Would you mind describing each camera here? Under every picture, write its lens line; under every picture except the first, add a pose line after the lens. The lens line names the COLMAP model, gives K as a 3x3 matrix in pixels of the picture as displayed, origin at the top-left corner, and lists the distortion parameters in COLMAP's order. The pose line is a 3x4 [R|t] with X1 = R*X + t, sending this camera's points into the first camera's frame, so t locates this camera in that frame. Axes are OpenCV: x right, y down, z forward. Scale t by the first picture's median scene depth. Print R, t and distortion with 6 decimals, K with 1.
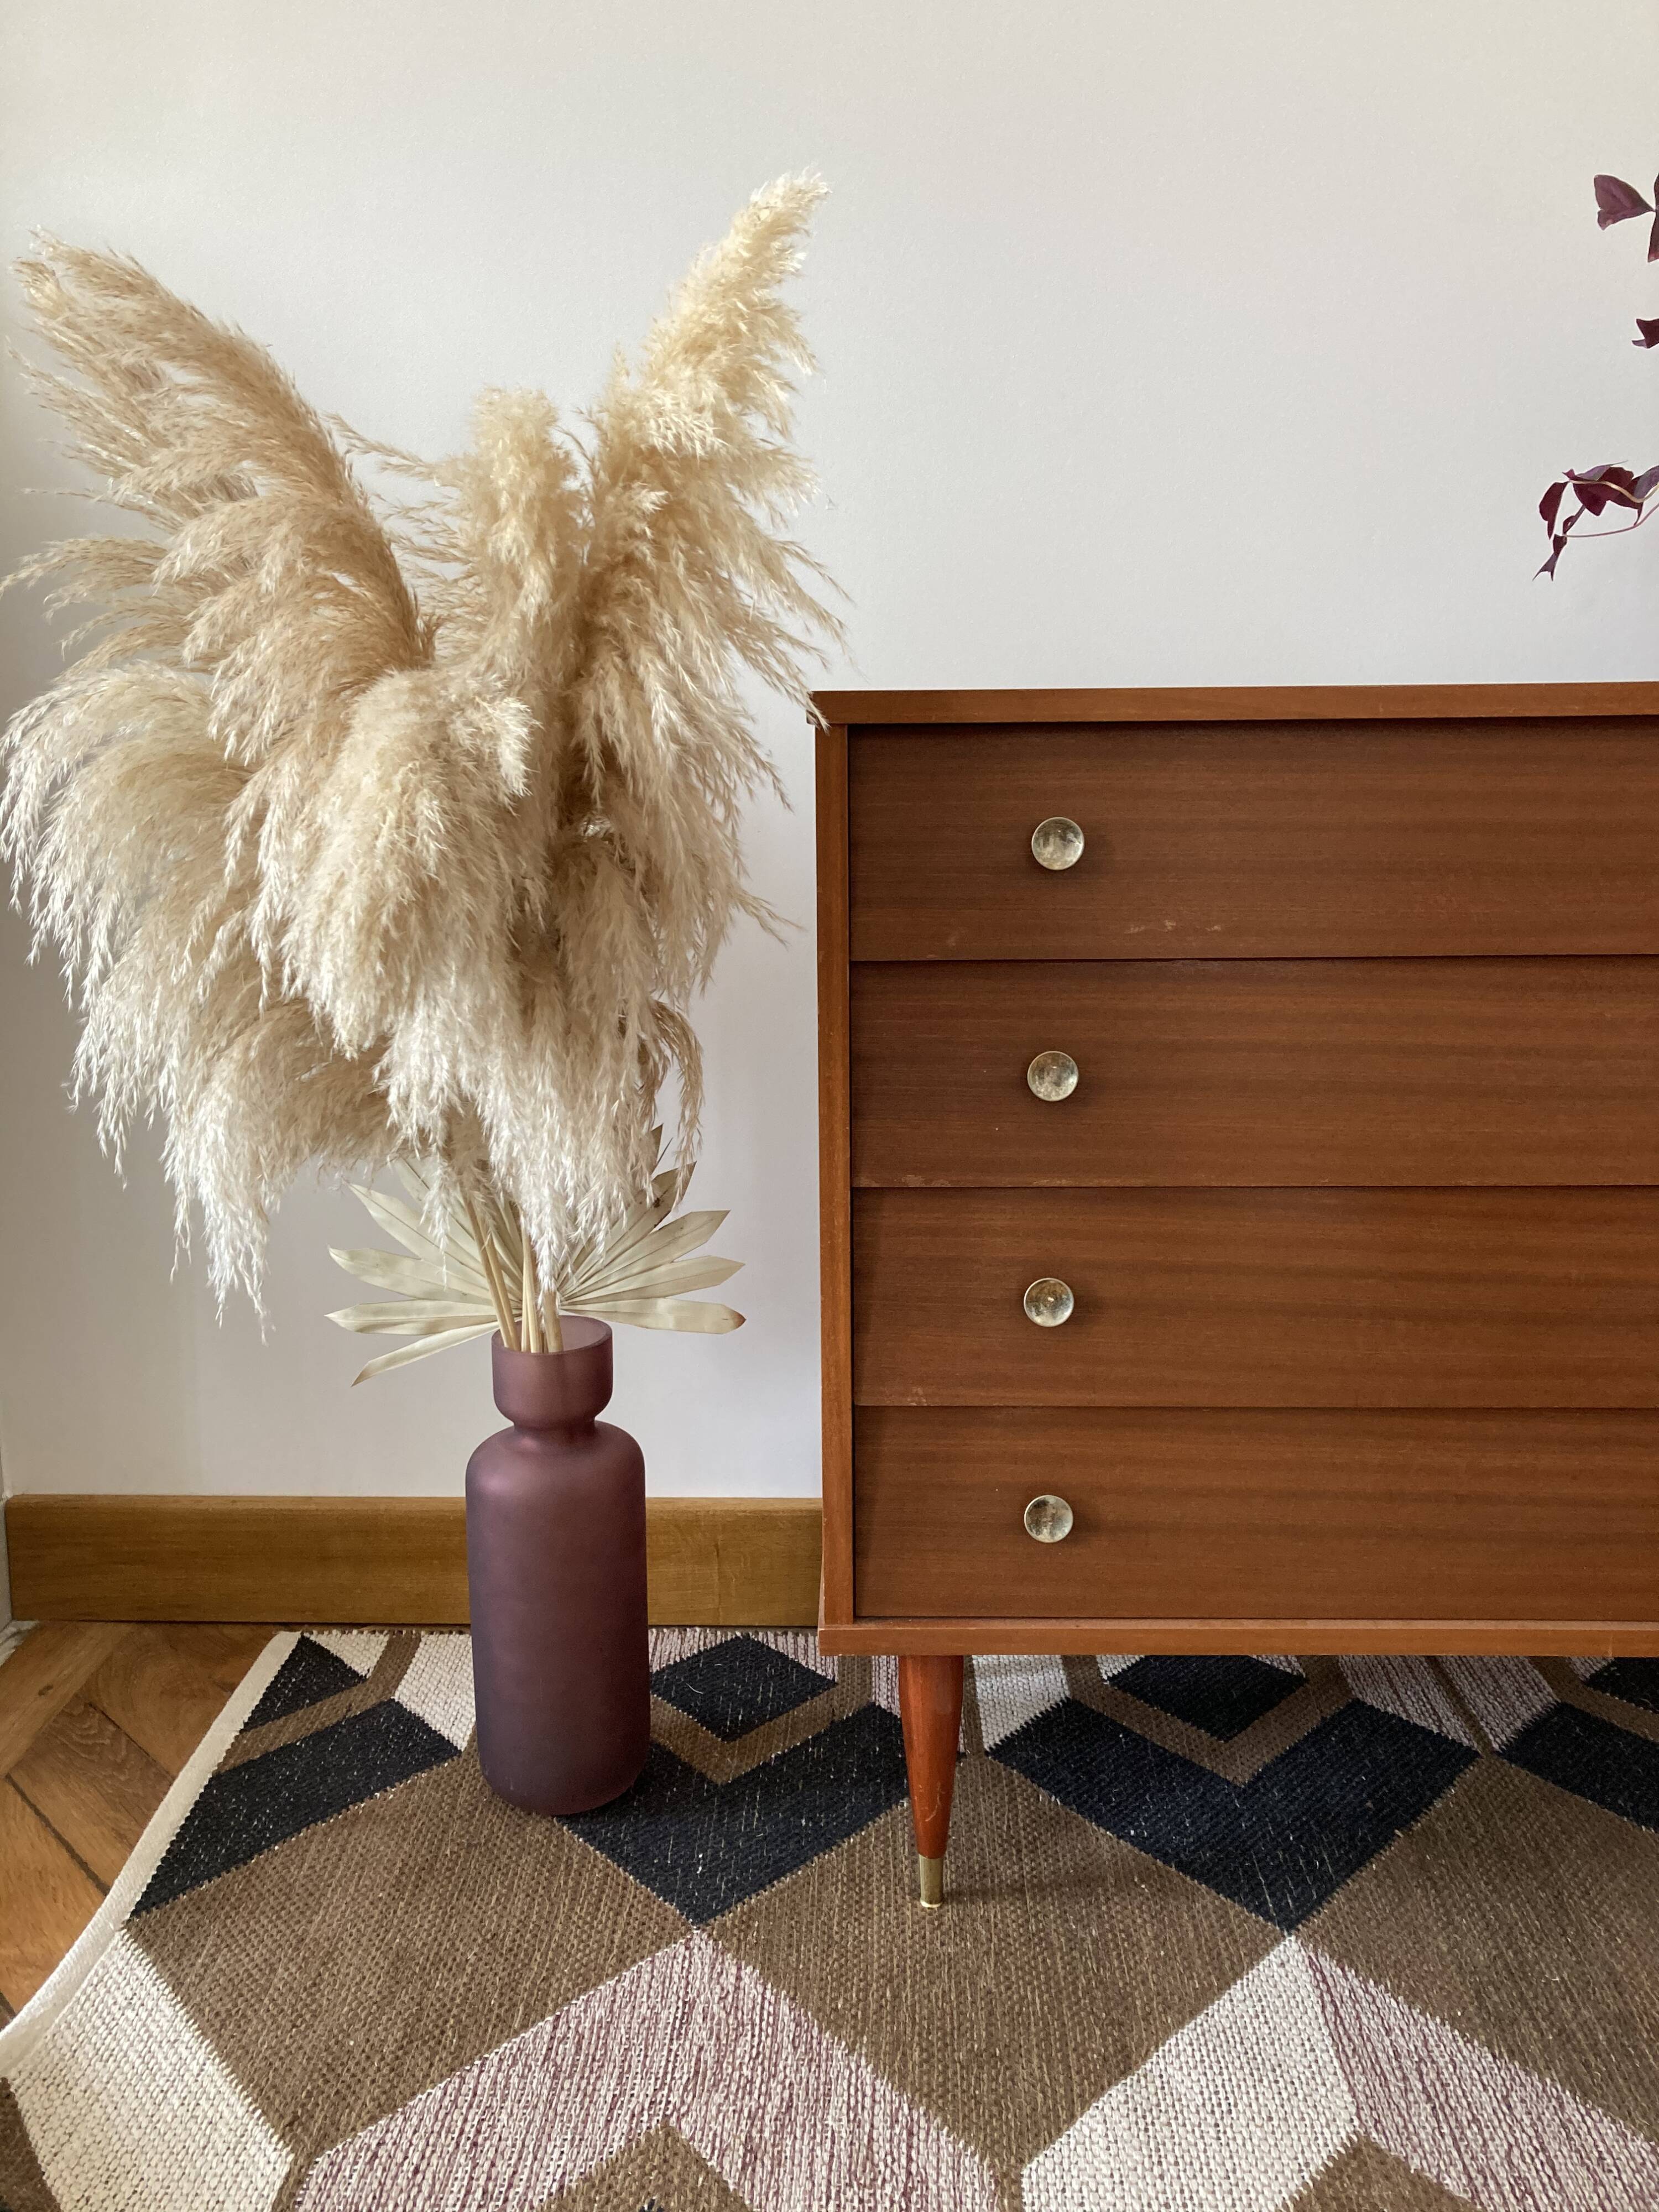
lens RADIAL K [[1836.6, 0, 824.4], [0, 1836.6, 1104.9], [0, 0, 1]] dist [0.040031, -0.044731]
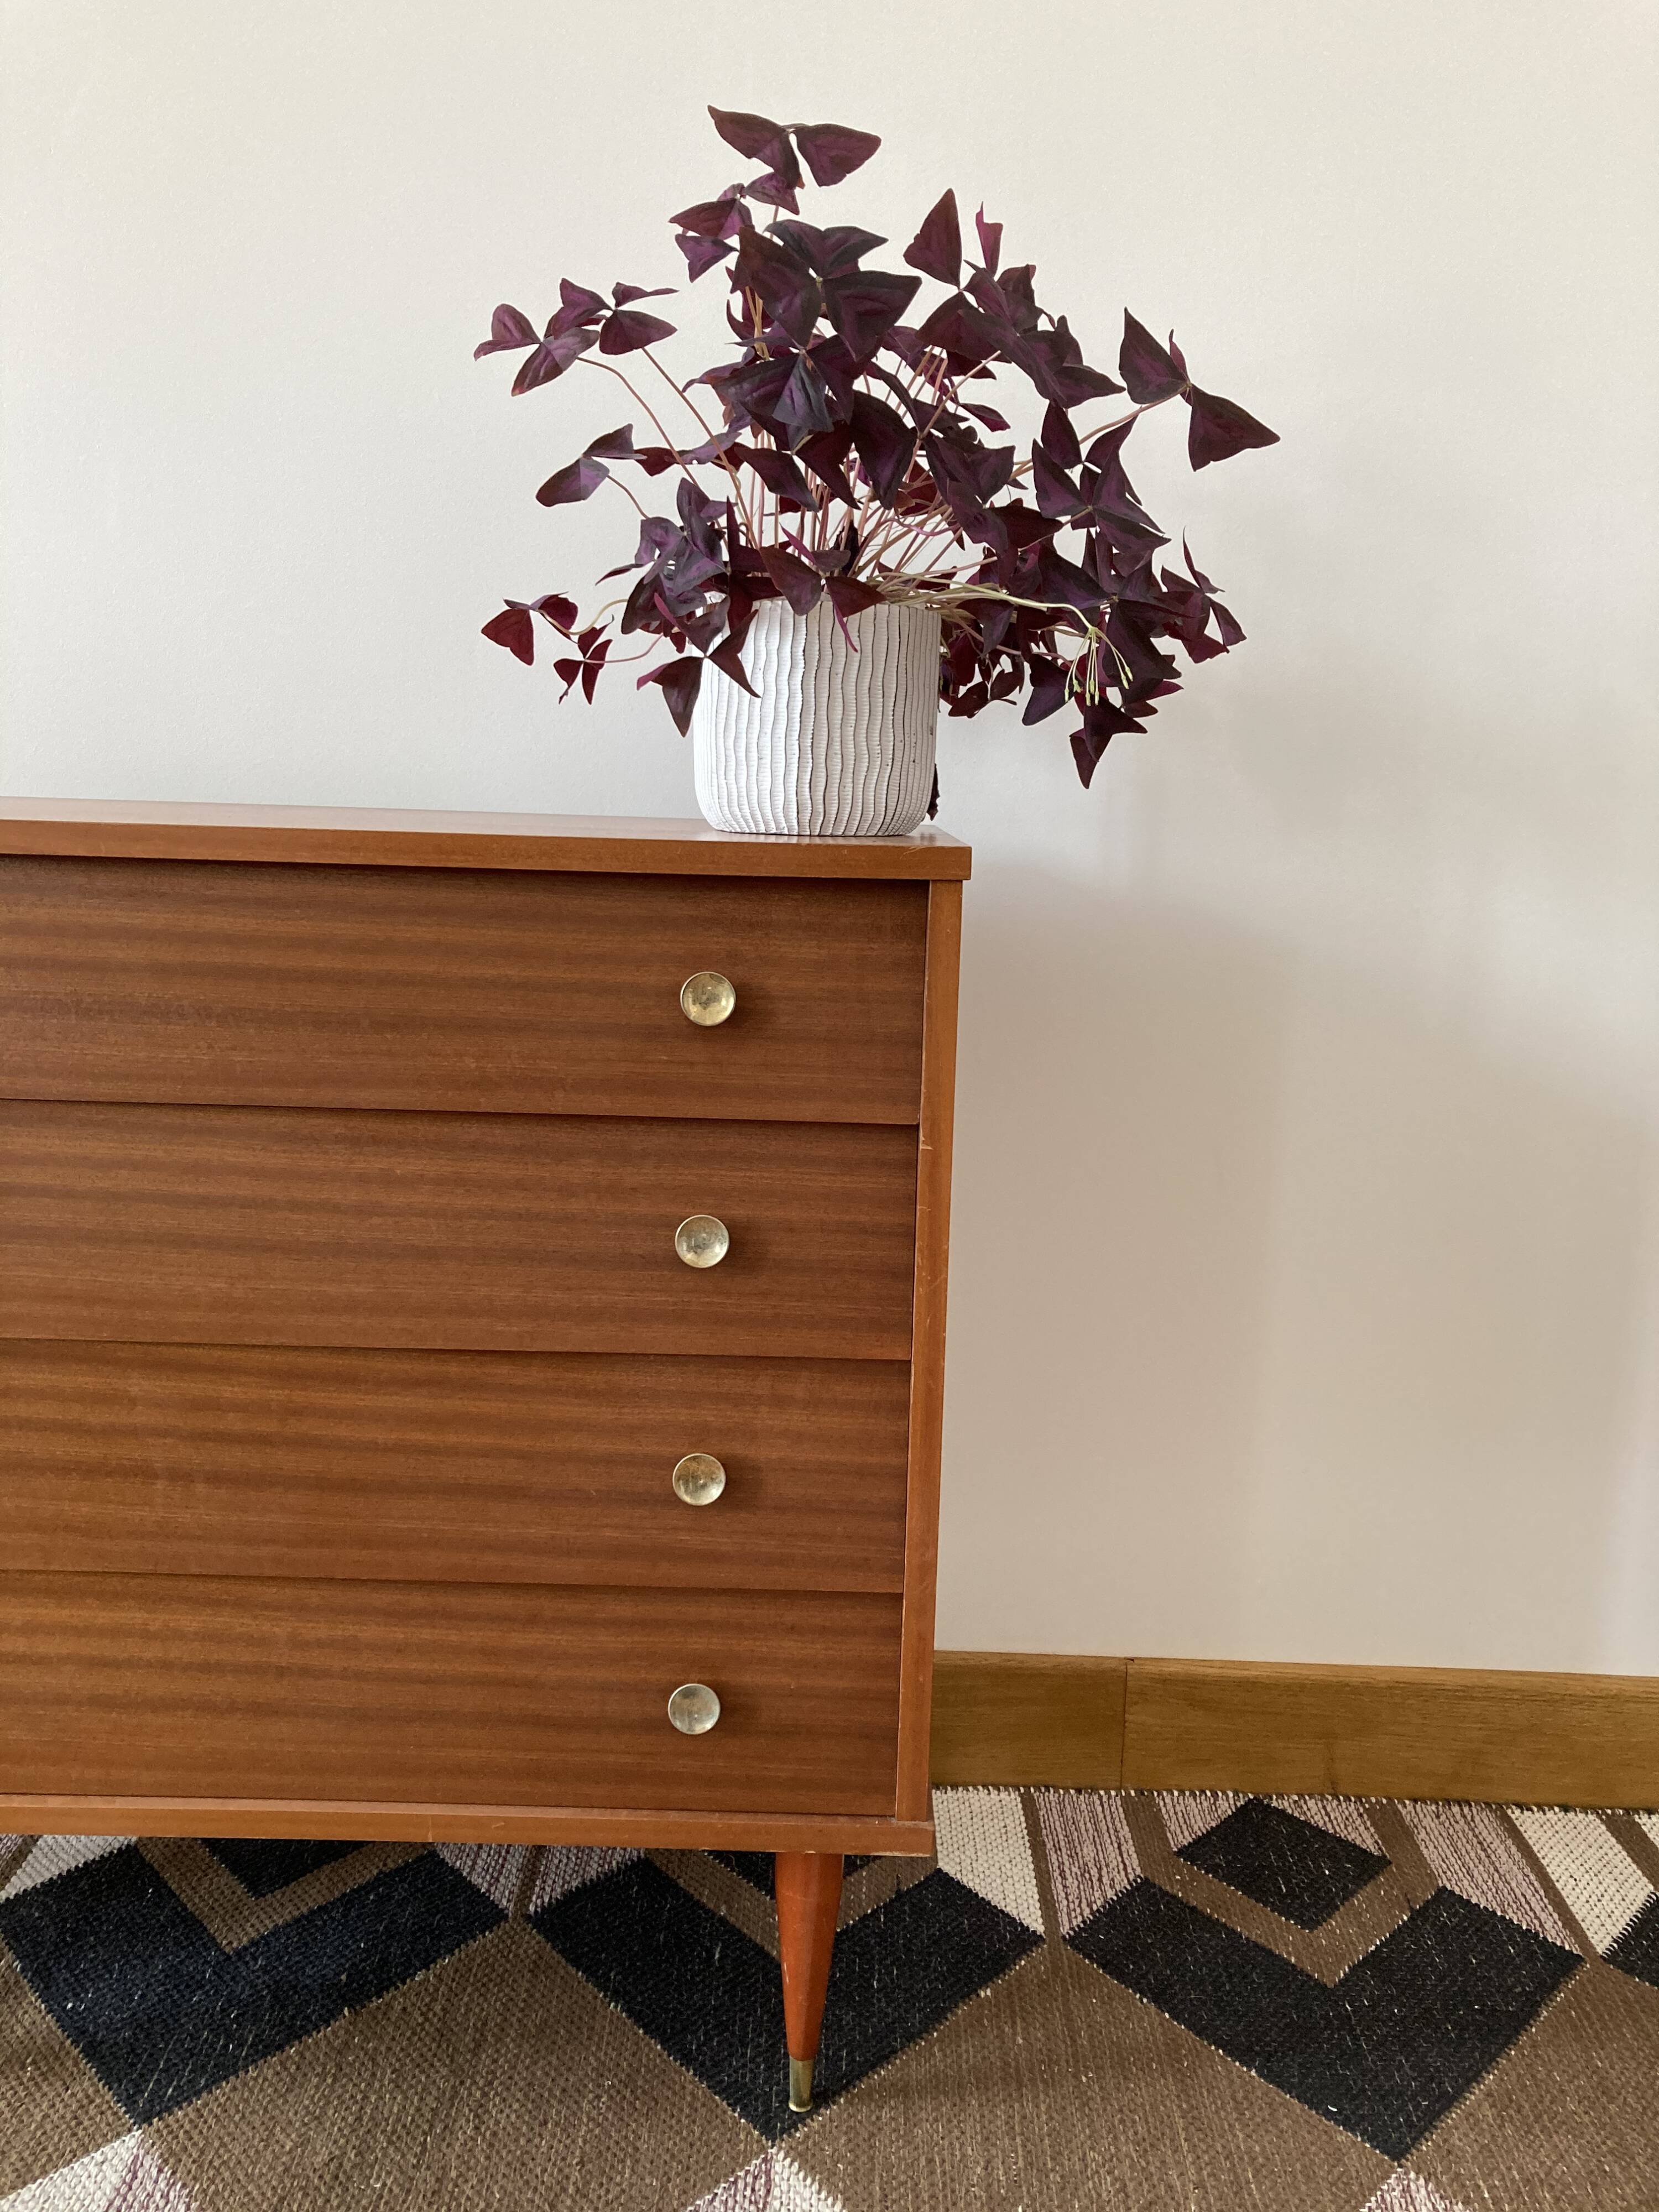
lens RADIAL K [[1836.6, 0, 852.4], [0, 1836.6, 1078.9], [0, 0, 1]] dist [0.040031, -0.044731]
pose [[0.998919, 0.032997, 0.032754, 0.598749], [-0.032001, 0.999023, -0.030478, -0.071051], [-0.033727, 0.029396, 0.998999, 0.034402]]
